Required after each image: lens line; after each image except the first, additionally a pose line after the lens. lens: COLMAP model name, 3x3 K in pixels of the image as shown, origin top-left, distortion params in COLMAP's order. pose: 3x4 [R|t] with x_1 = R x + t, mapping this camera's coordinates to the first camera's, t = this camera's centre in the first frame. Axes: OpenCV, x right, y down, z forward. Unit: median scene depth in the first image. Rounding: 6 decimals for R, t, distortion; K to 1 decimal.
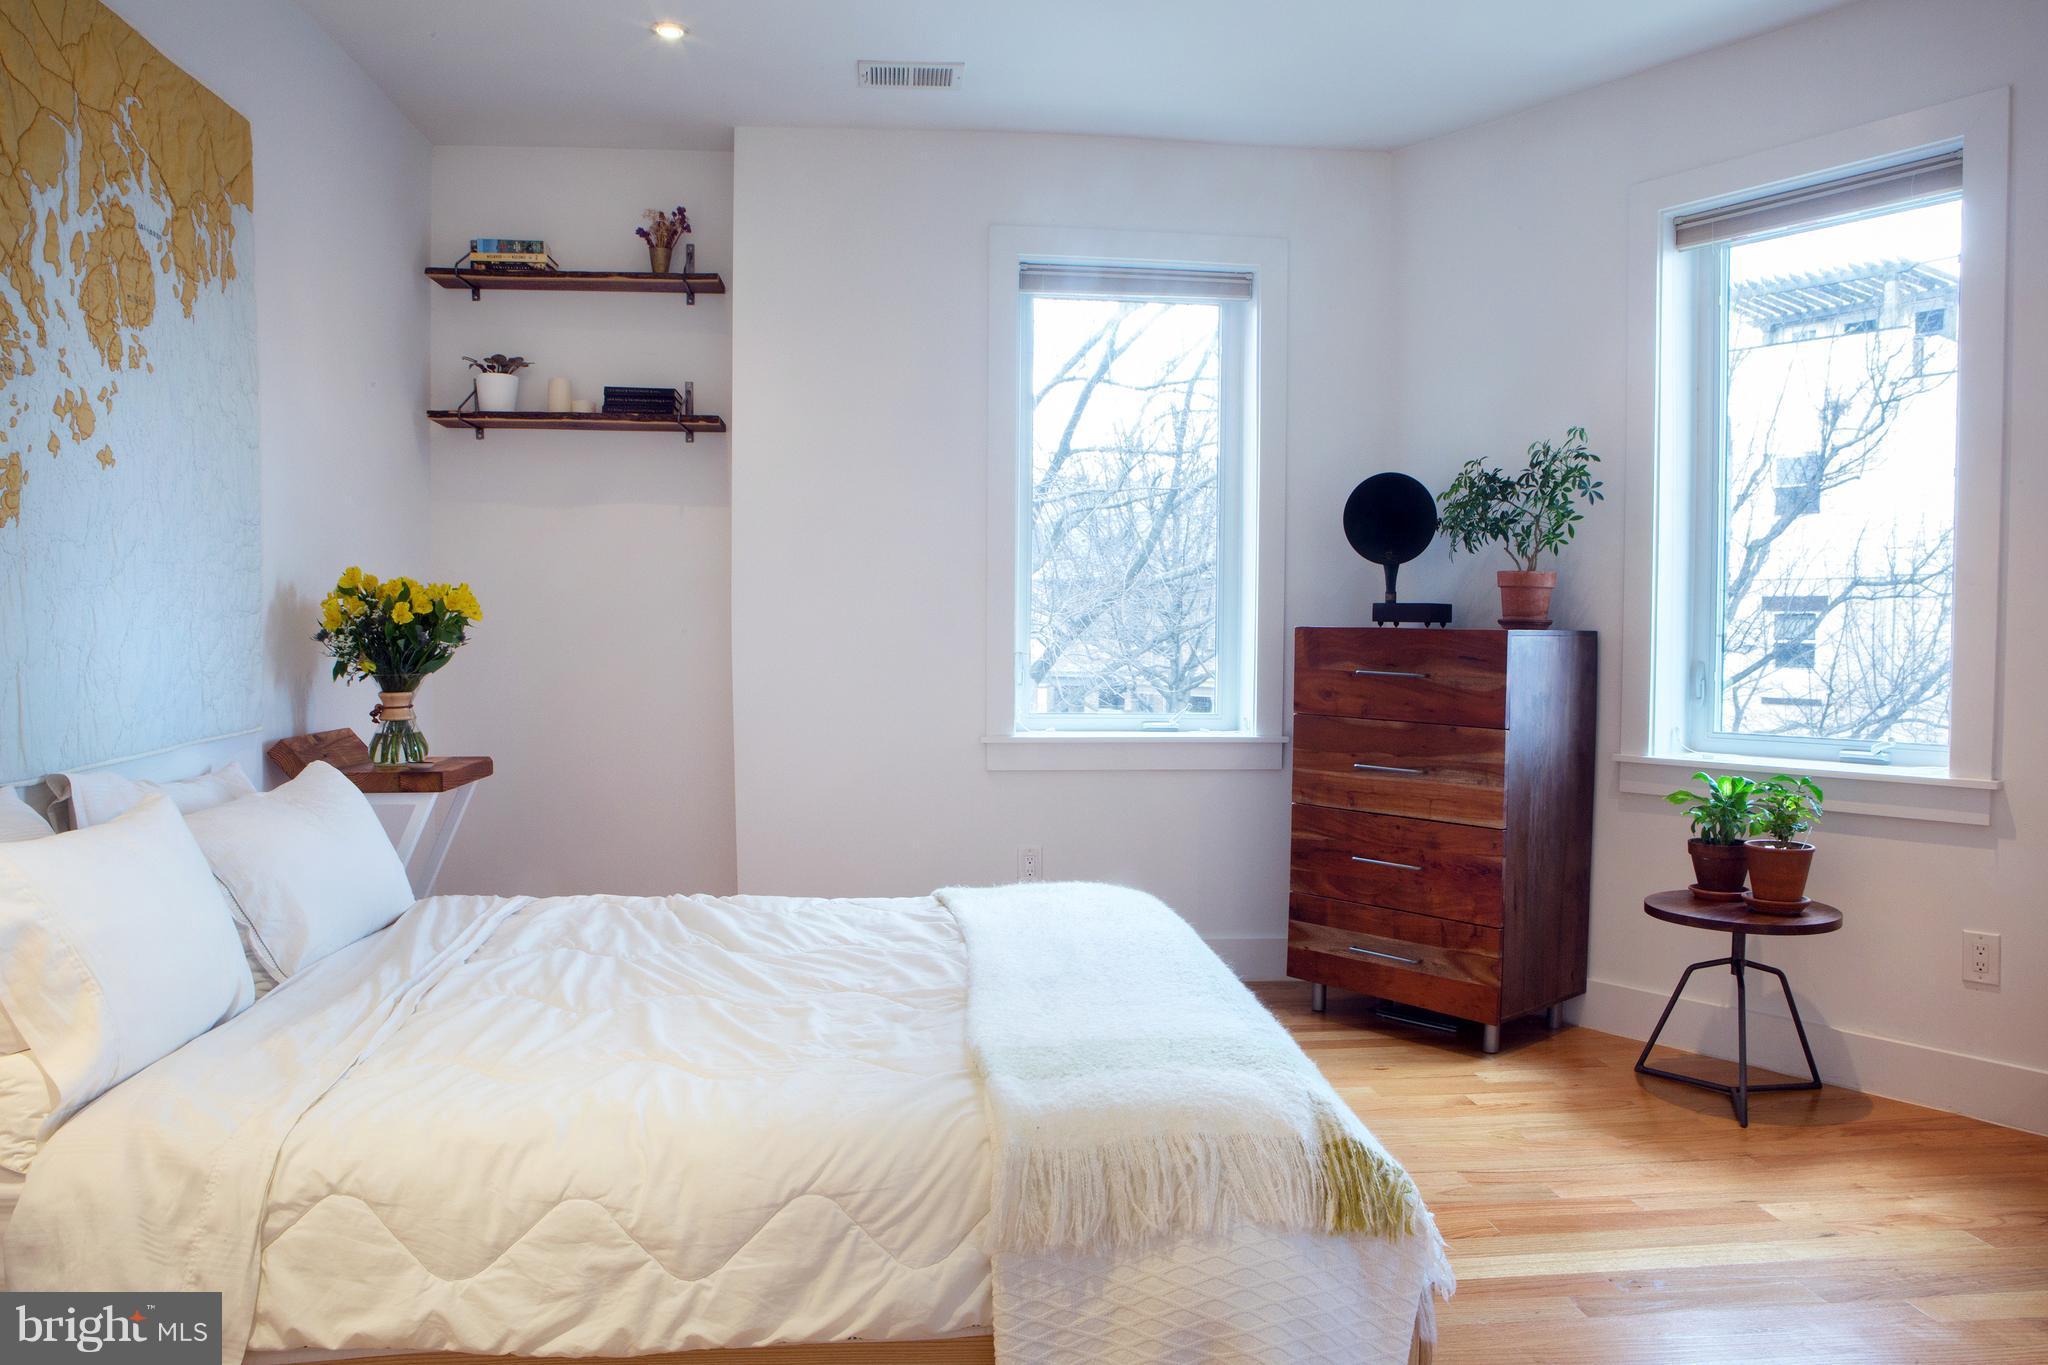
lens RADIAL K [[1454.8, 0, 1024.0], [0, 1454.8, 682.5], [0, 0, 1]] dist [-0.107144, 0.088690]
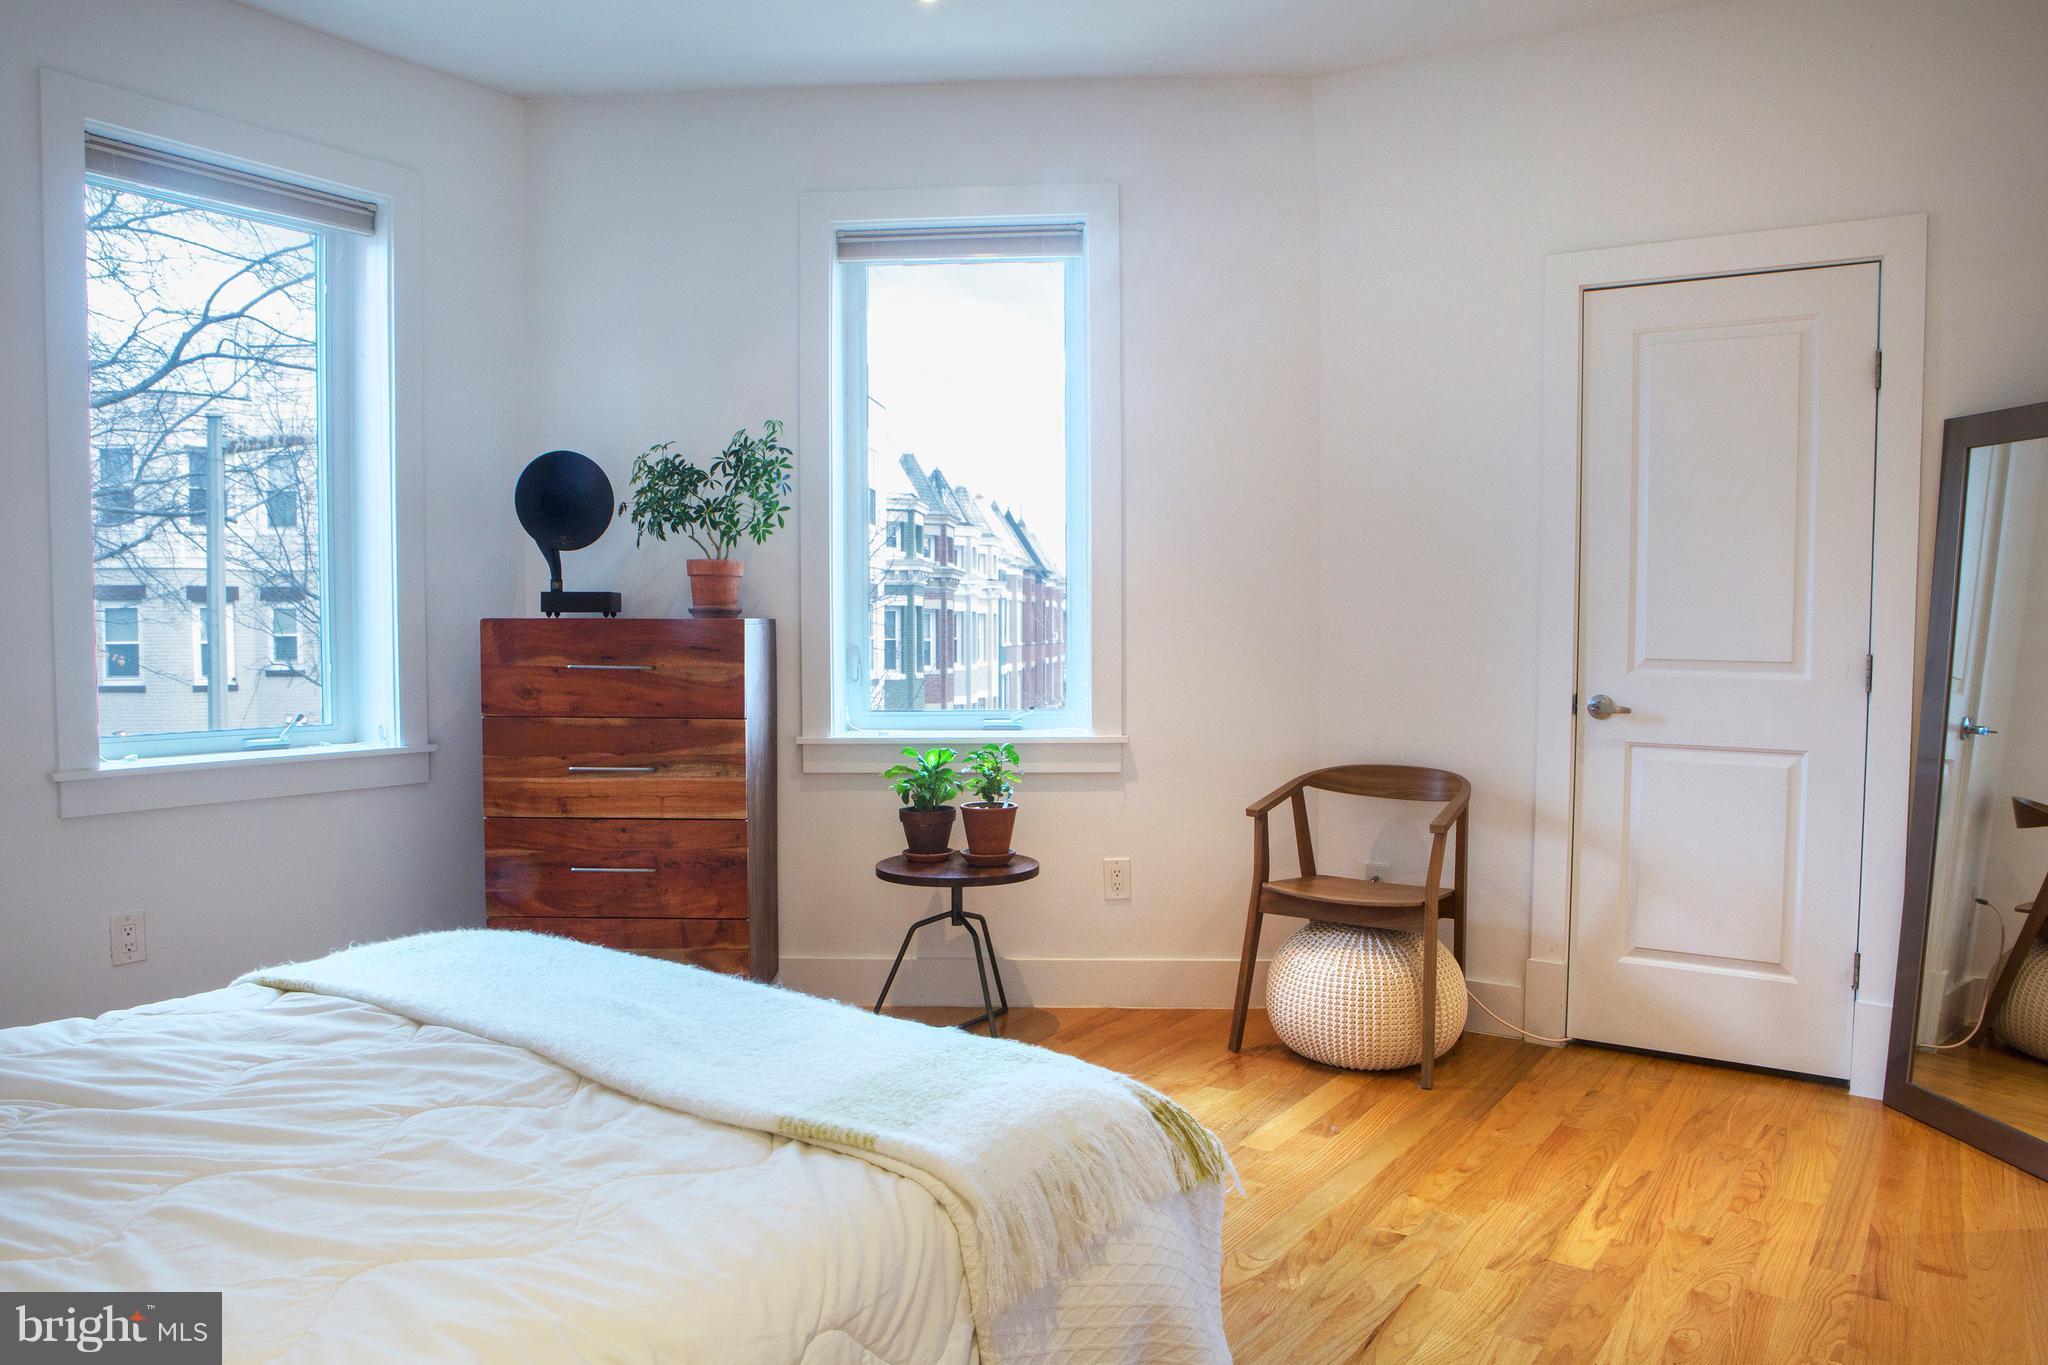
lens RADIAL K [[1497.8, 0, 1024.0], [0, 1497.8, 682.5], [0, 0, 1]] dist [-0.043137, 0.003068]
pose [[0.652026, -0.039937, 0.757144, -0.310745], [0.035956, 0.999117, 0.021736, -0.007864], [-0.757344, 0.013051, 0.652886, 0.168948]]
